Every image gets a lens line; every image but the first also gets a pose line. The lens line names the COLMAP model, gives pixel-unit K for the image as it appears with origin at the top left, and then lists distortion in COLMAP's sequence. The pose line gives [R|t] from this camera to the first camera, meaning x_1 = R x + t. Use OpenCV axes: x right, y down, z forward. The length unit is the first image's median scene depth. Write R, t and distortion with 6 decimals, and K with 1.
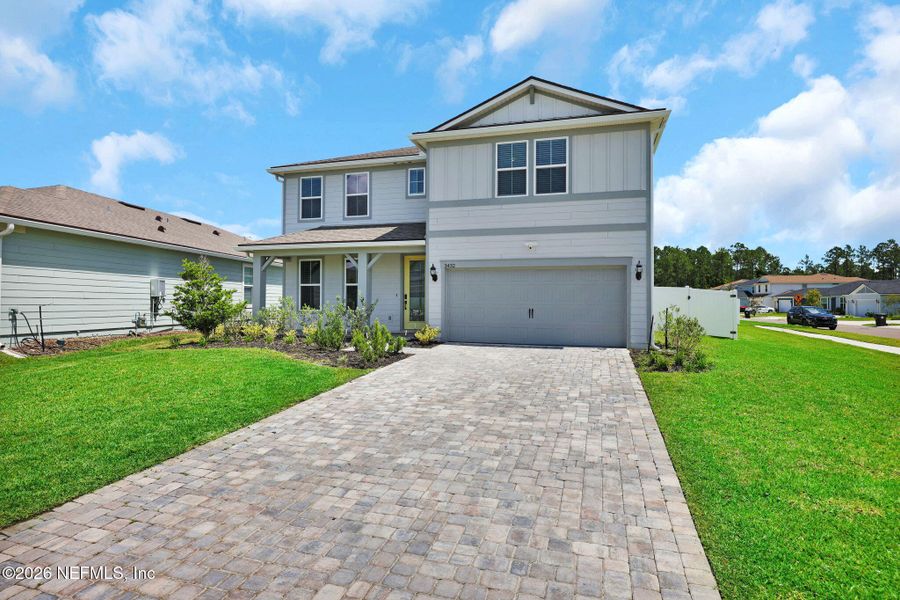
lens RADIAL K [[469.6, 0, 439.8], [0, 469.6, 296.5], [0, 0, 1]] dist [-0.000643, 0.000013]
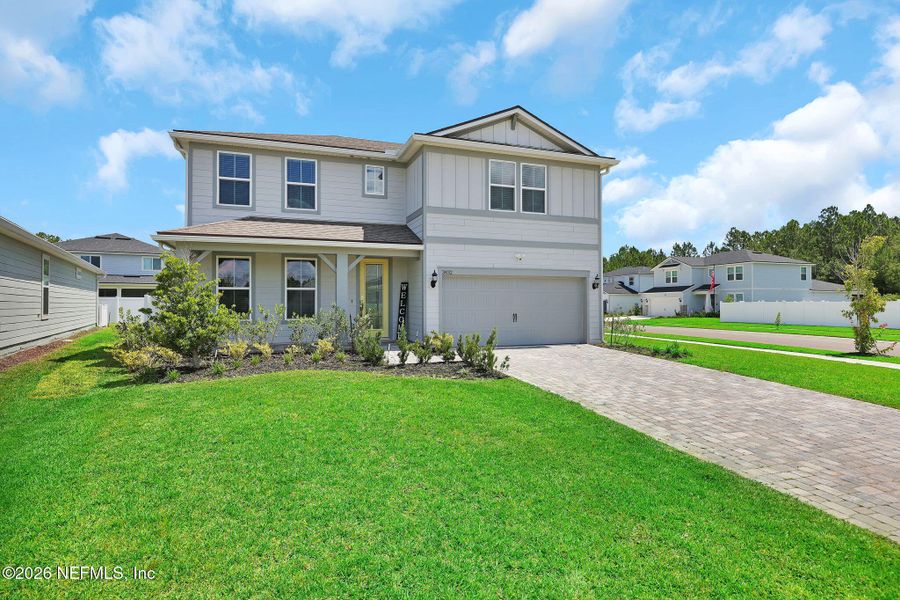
lens RADIAL K [[469.6, 0, 439.8], [0, 469.6, 296.5], [0, 0, 1]] dist [-0.000643, 0.000013]
pose [[0.813063, 0.002234, 0.582171, -0.597001], [0.000222, 0.999991, -0.004147, -0.009782], [-0.582176, 0.003501, 0.813056, 0.198066]]
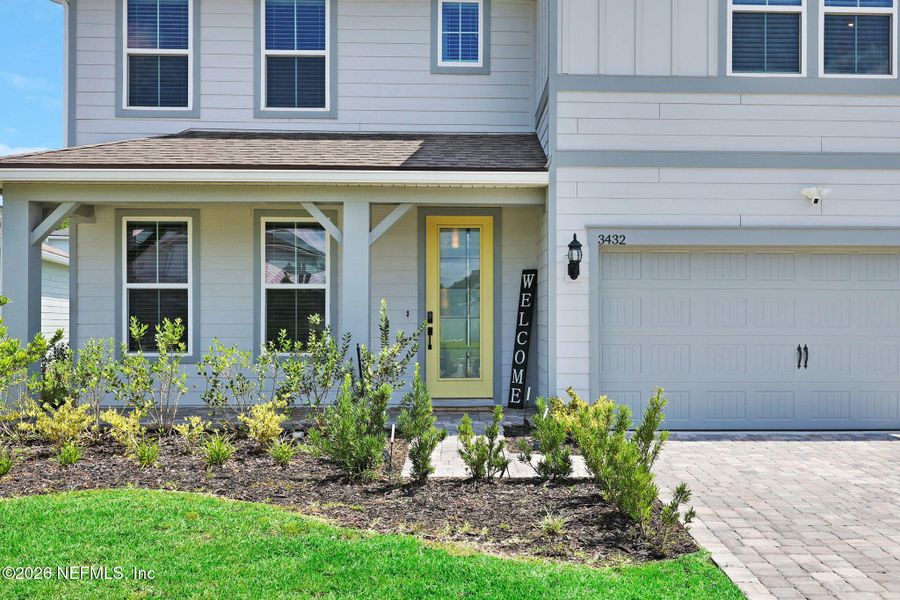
lens RADIAL K [[841.5, 0, 486.2], [0, 841.5, 323.1], [0, 0, 1]] dist [0.001415, -0.003004]
pose [[0.947765, -0.003505, 0.318949, -0.316696], [0.000447, 0.999953, 0.009661, -0.002092], [-0.318968, -0.009014, 0.947723, 0.372433]]
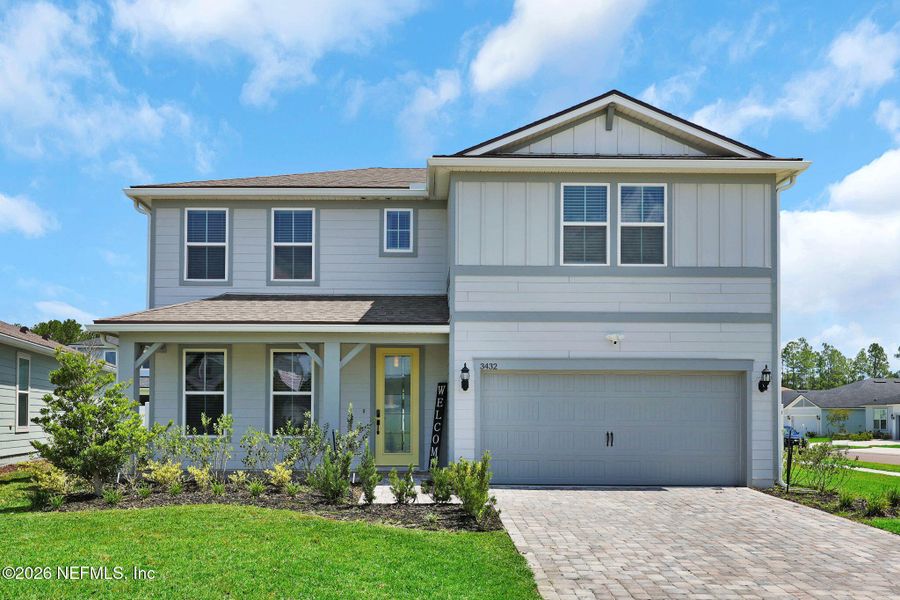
lens RADIAL K [[741.8, 0, 407.3], [0, 741.8, 403.4], [0, 0, 1]] dist [-0.002527, -0.002794]
pose [[0.959758, 0.004784, 0.280787, -0.384192], [-0.002560, 0.999962, -0.008287, -0.006234], [-0.280816, 0.007235, 0.959734, 0.057681]]
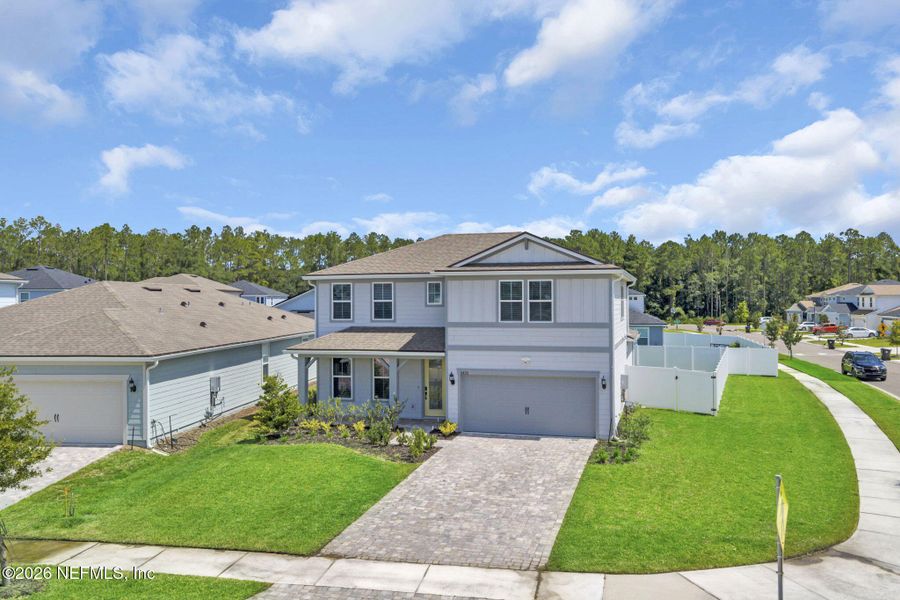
lens RADIAL K [[679.4, 0, 439.7], [0, 679.4, 301.7], [0, 0, 1]] dist [0.010242, 0.000513]
pose [[0.999863, -0.011296, 0.012136, -0.069639], [0.011319, 0.999934, -0.001877, -0.266860], [-0.012114, 0.002014, 0.999925, -0.893357]]
